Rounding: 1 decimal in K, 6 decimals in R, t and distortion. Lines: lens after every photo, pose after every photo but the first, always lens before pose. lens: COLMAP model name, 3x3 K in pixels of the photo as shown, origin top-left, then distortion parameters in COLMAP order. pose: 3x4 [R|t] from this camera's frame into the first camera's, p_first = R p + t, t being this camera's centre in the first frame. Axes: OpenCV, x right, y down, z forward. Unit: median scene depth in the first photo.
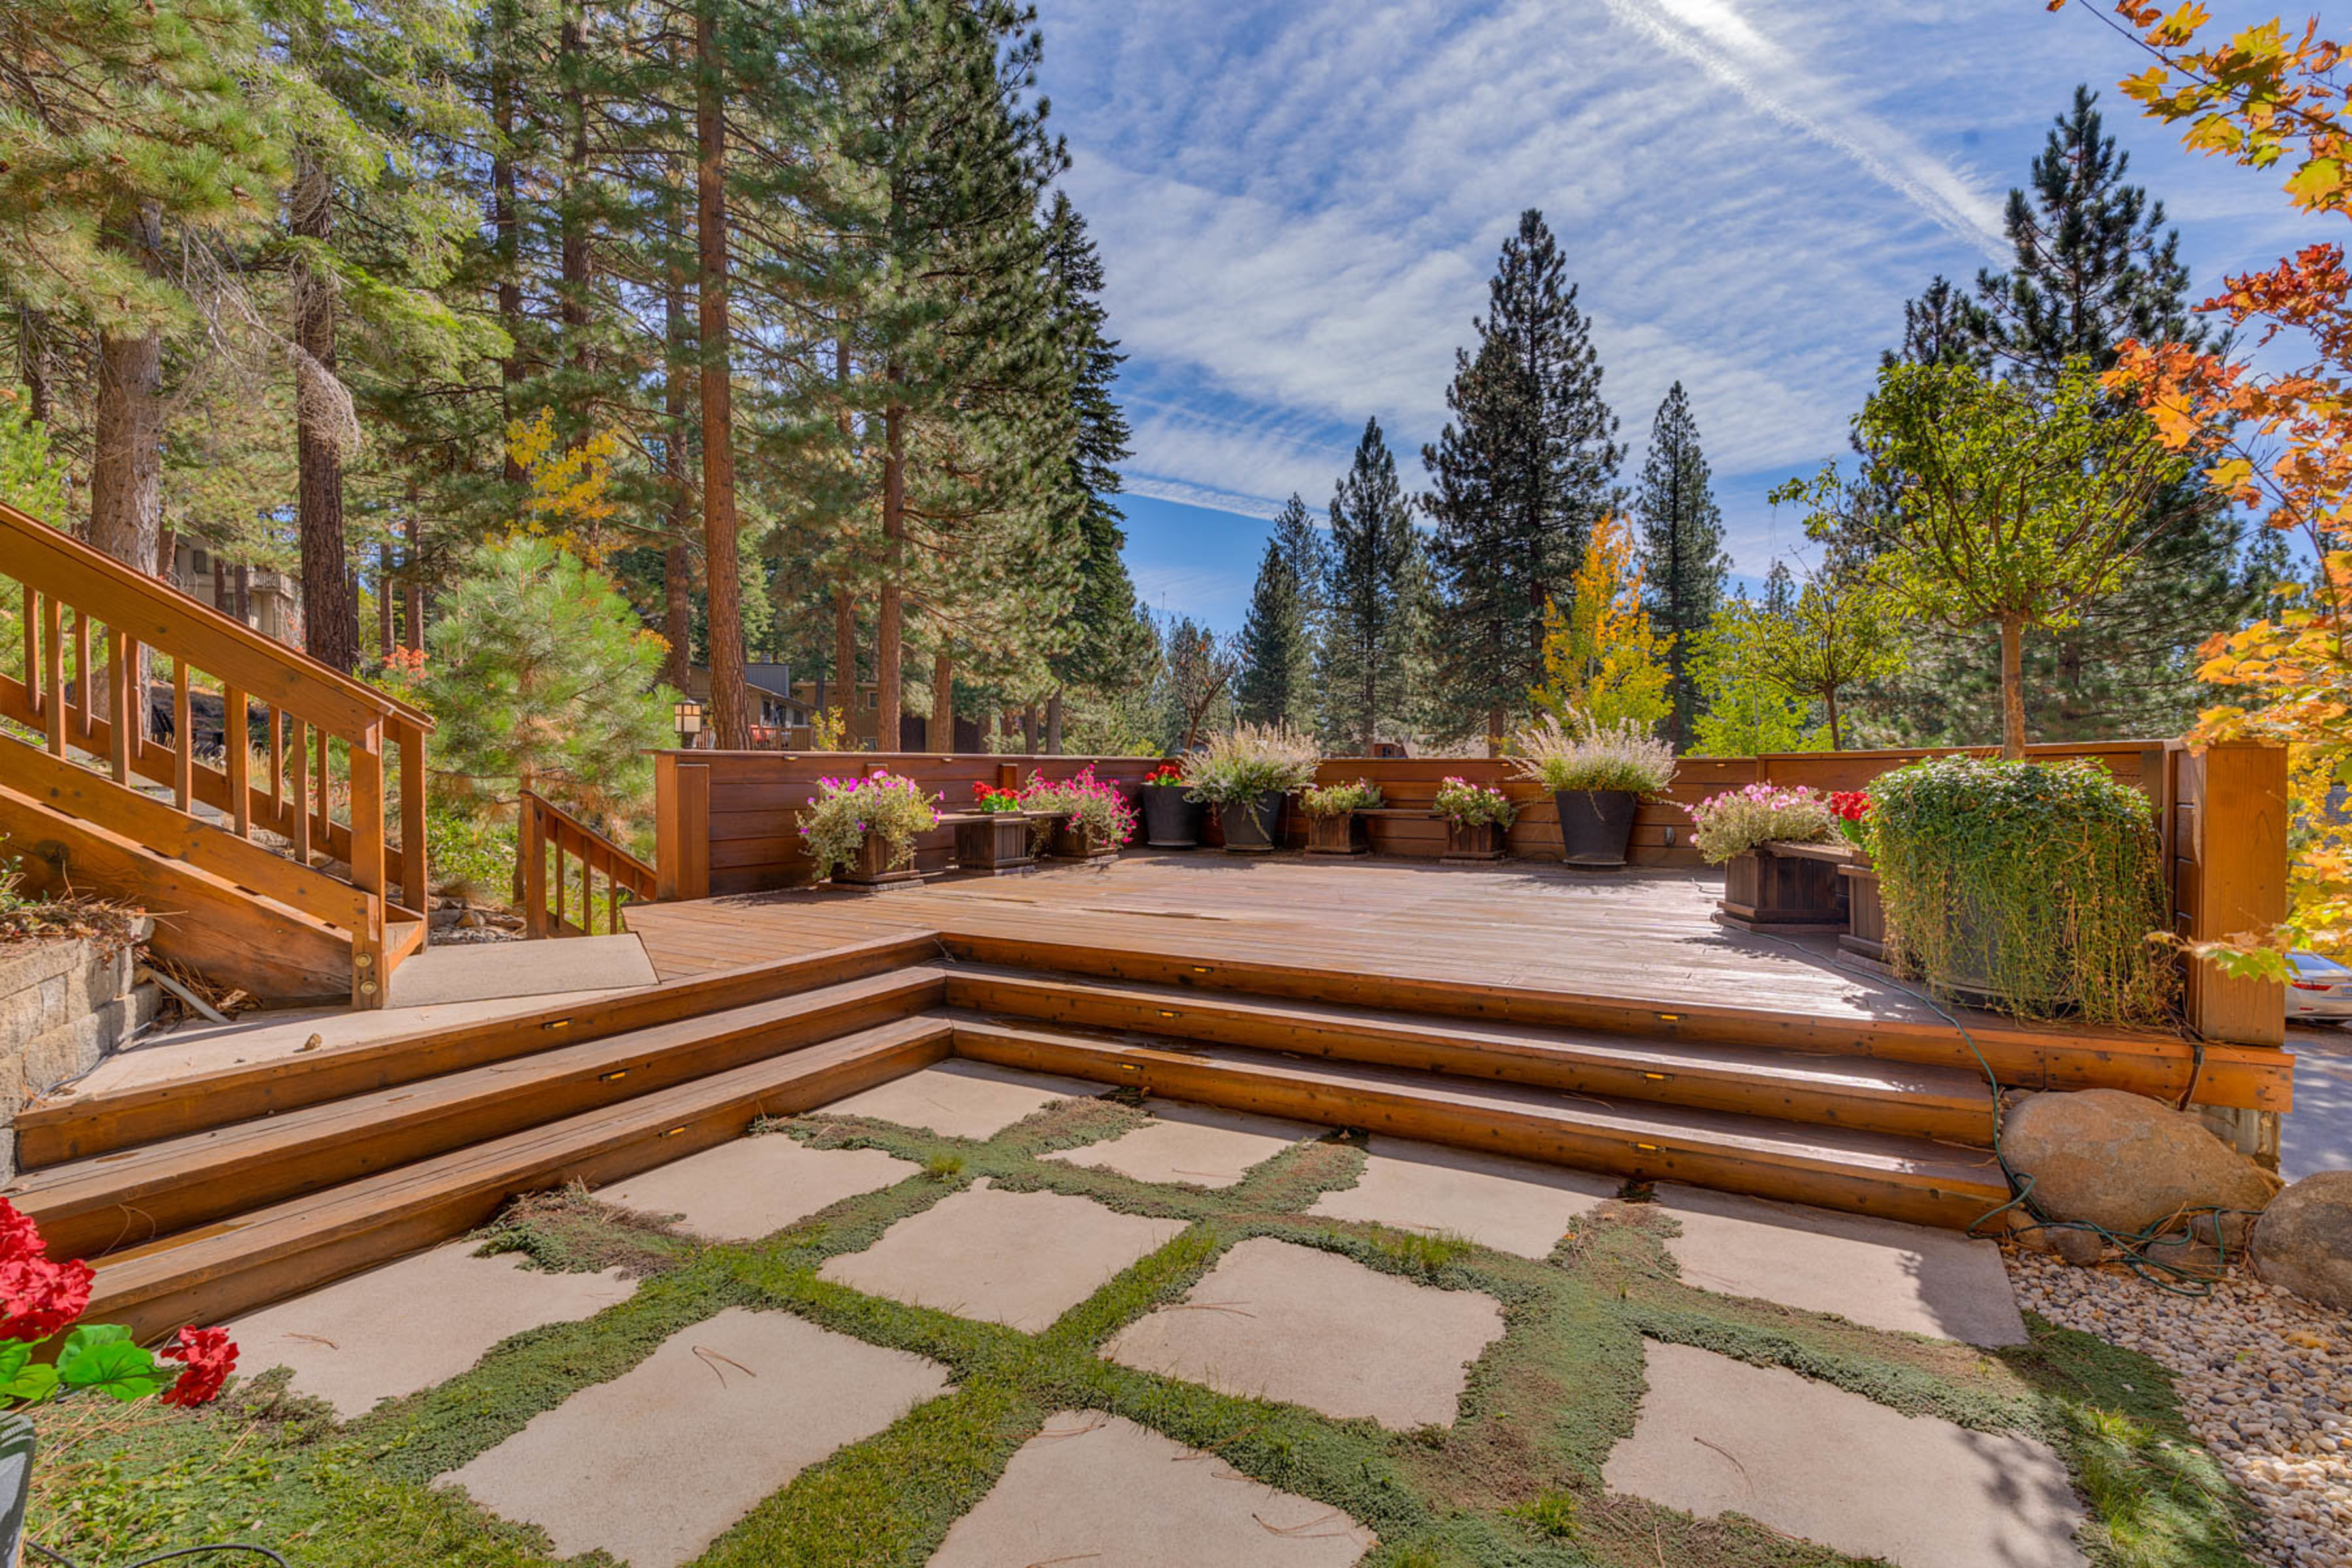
lens RADIAL K [[1120.0, 0, 1176.0], [0, 1120.0, 784.0], [0, 0, 1]] dist [0.028254, 0.000288]
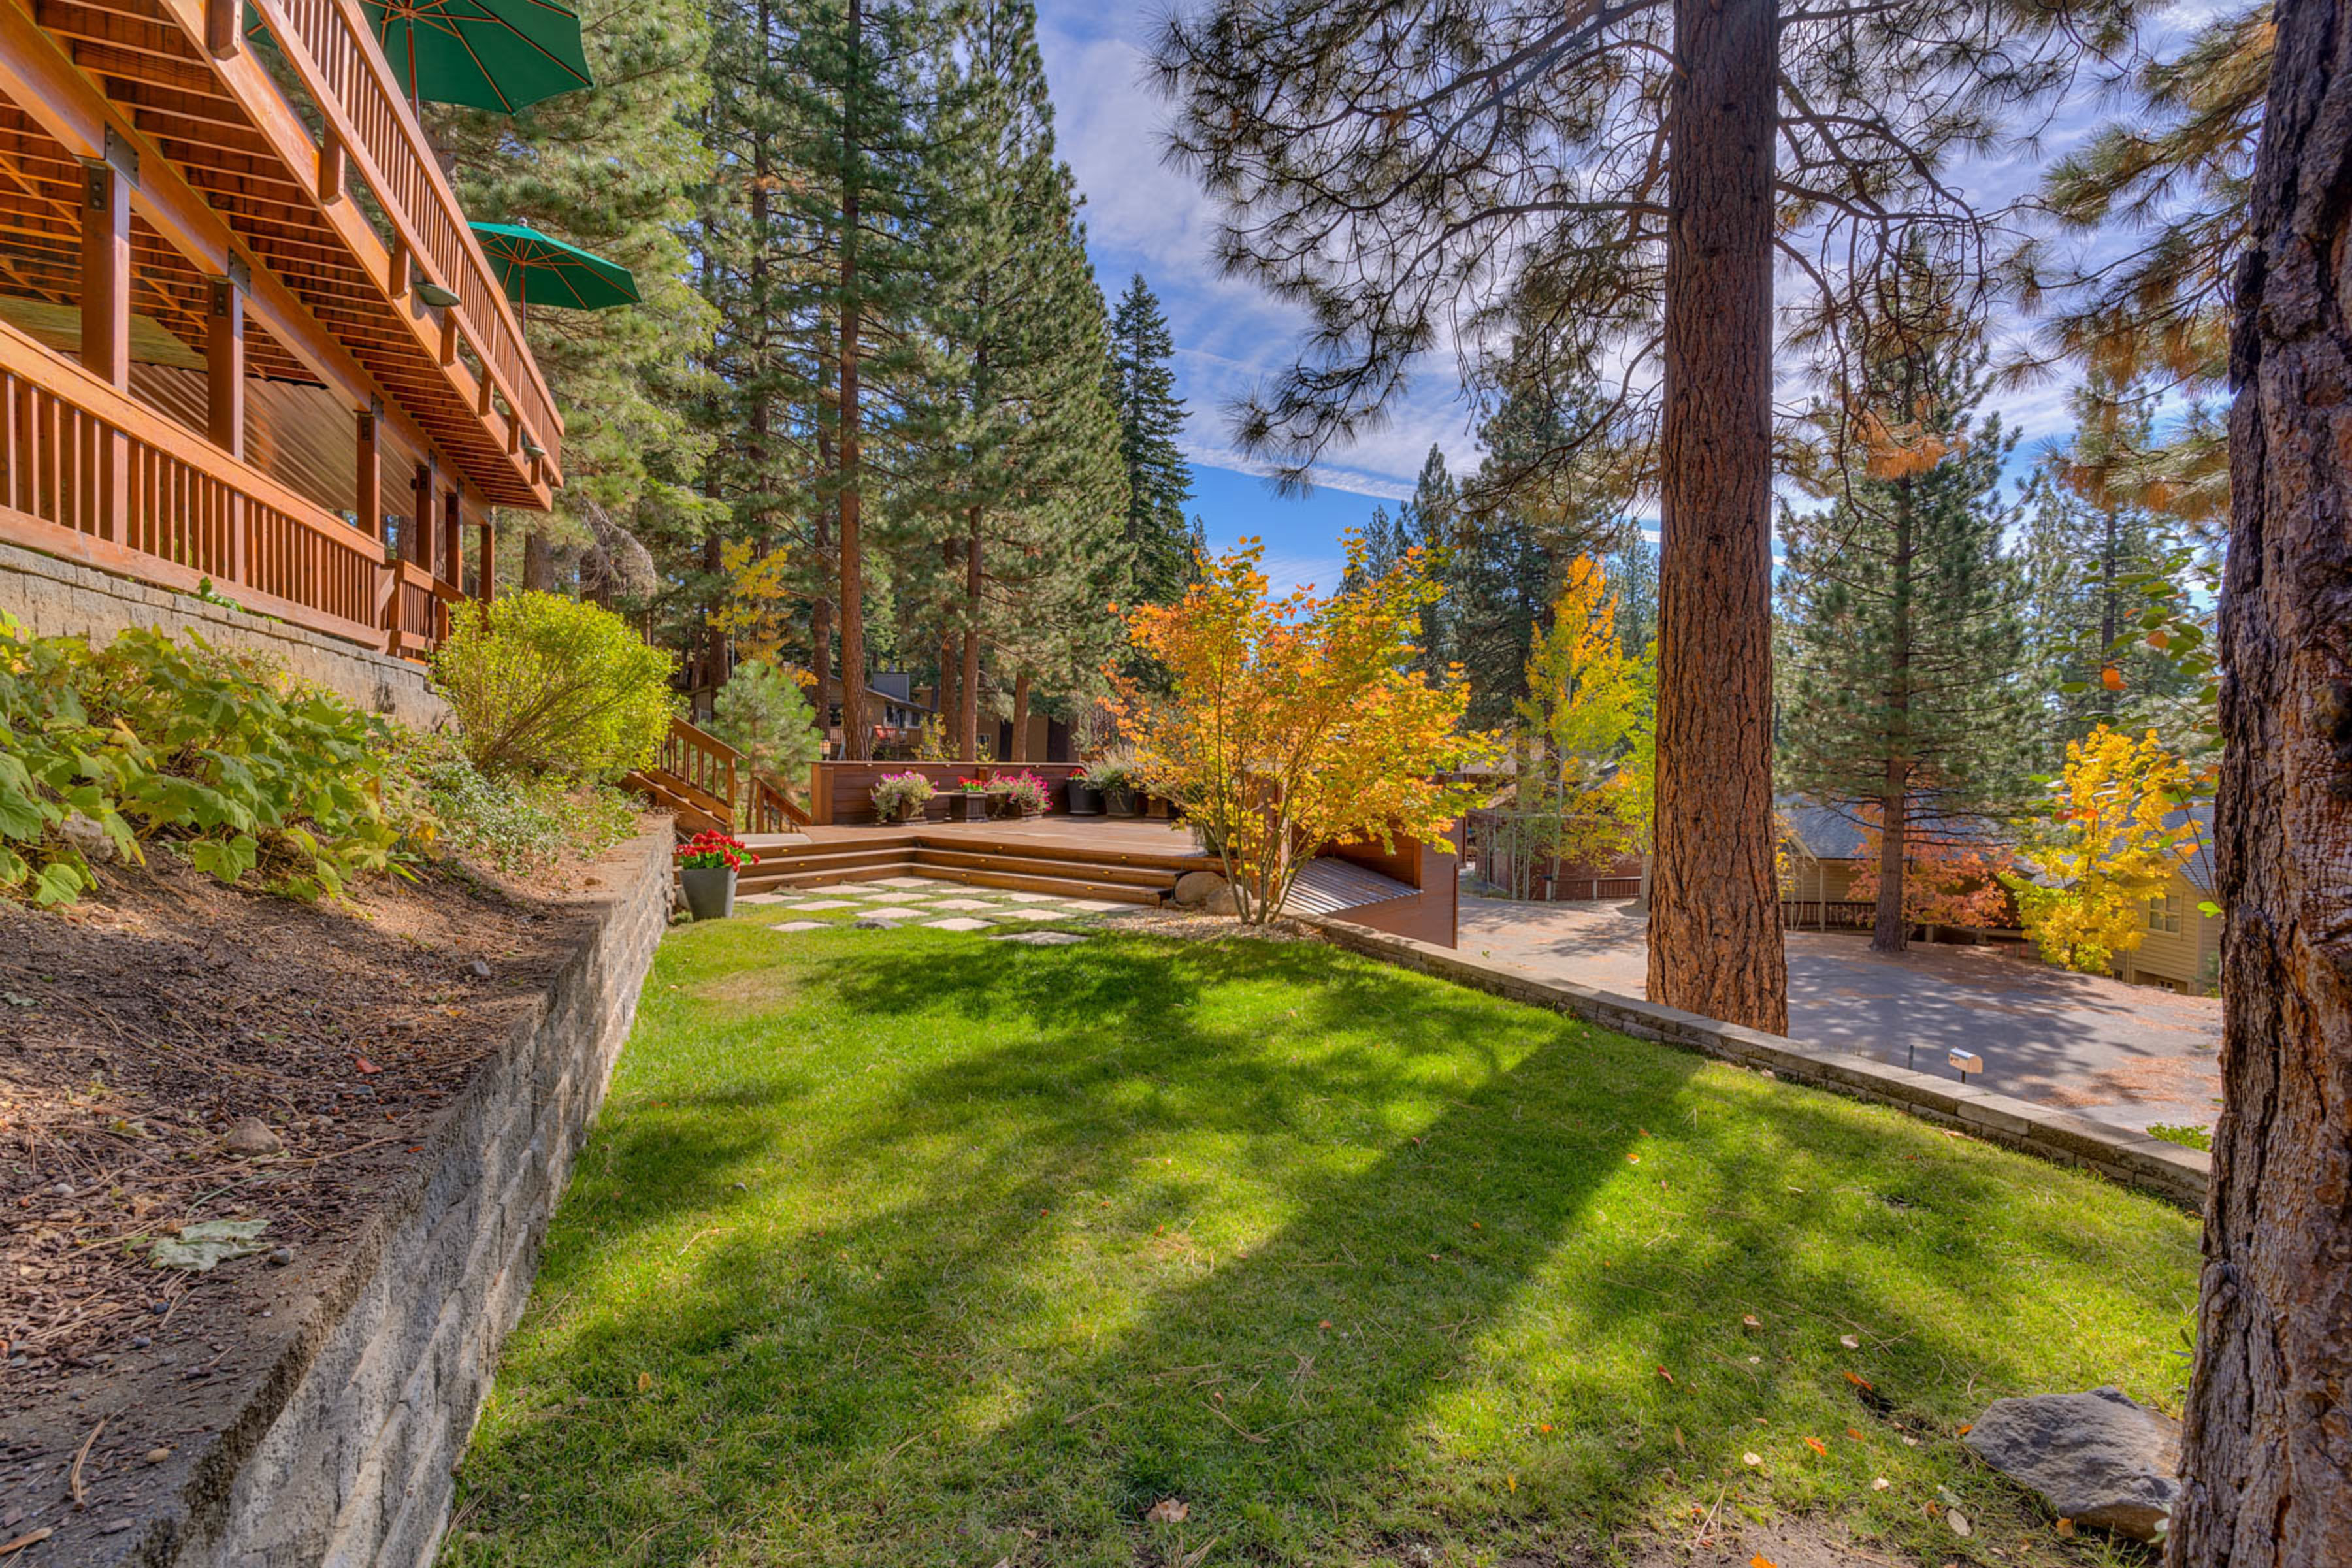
lens RADIAL K [[1120.0, 0, 1176.0], [0, 1120.0, 784.0], [0, 0, 1]] dist [0.028254, 0.000288]
pose [[0.993872, 0.016617, -0.109279, 0.146386], [-0.015888, 0.999845, 0.007539, -0.003424], [0.109387, -0.005757, 0.993983, -0.331422]]
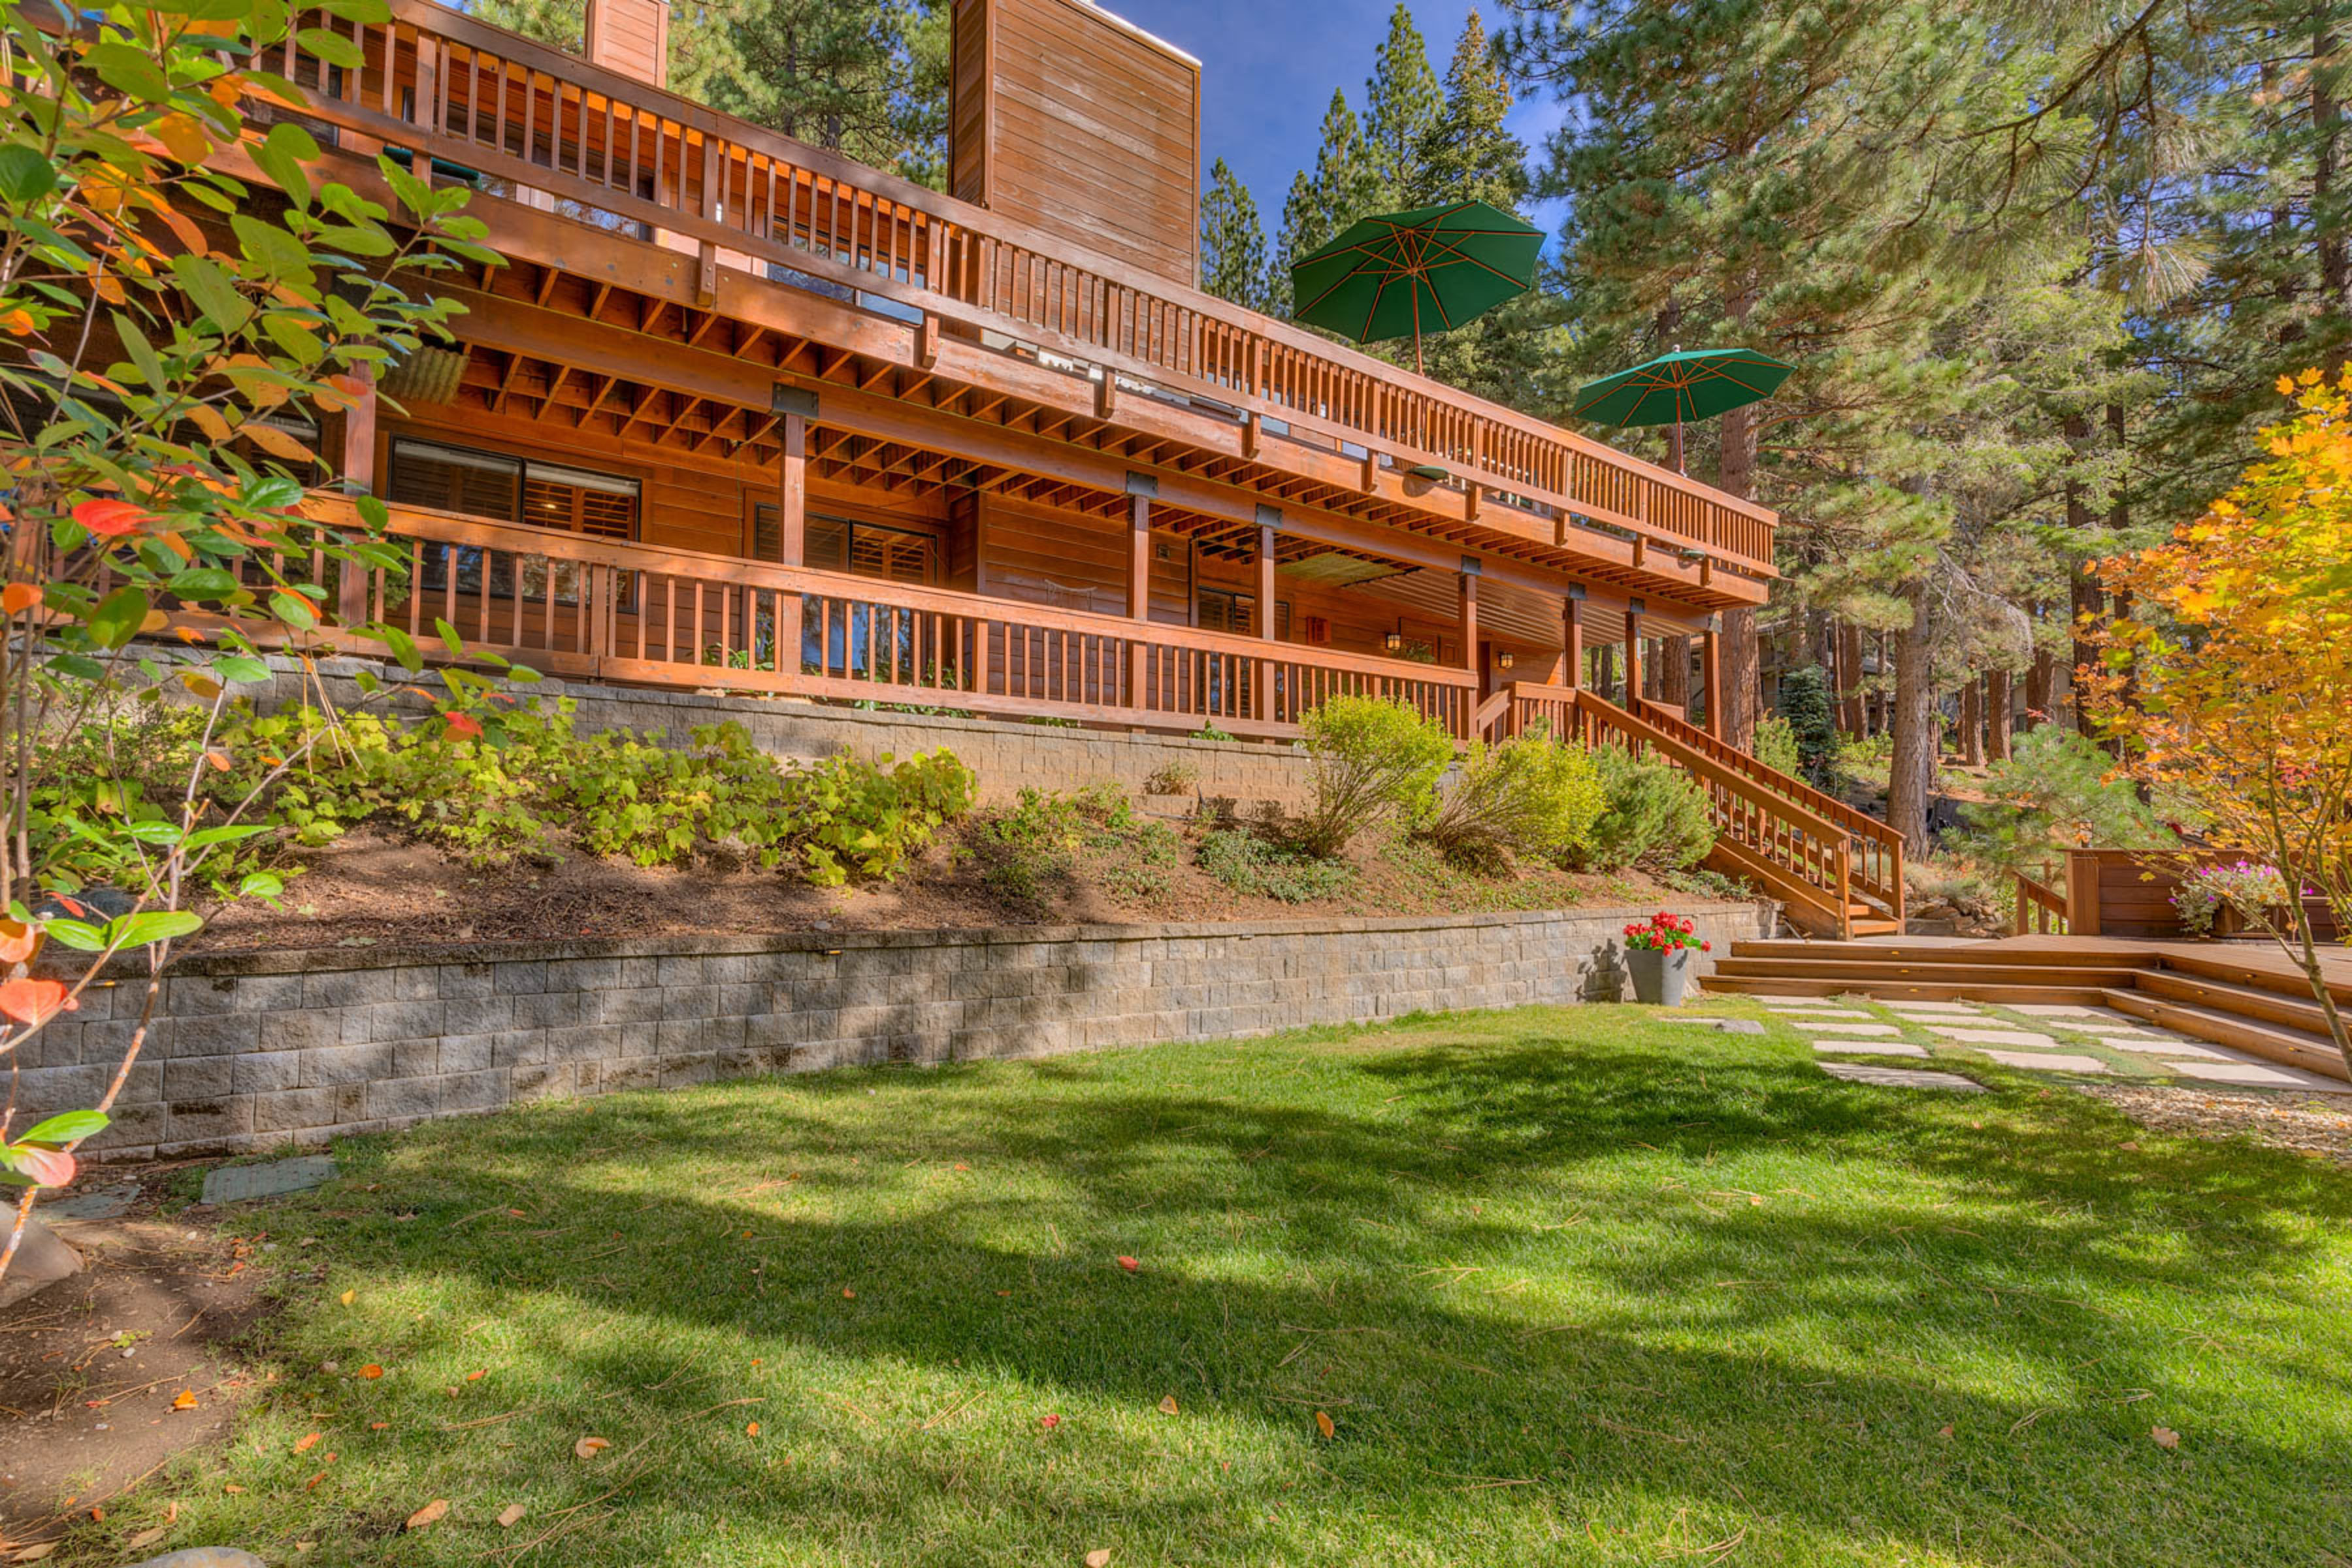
lens RADIAL K [[1120.0, 0, 1176.0], [0, 1120.0, 784.0], [0, 0, 1]] dist [0.028254, 0.000288]
pose [[0.151662, -0.065539, -0.986257, 0.292630], [-0.023628, 0.997274, -0.069904, 0.006702], [0.988150, 0.033905, 0.149700, -0.172299]]
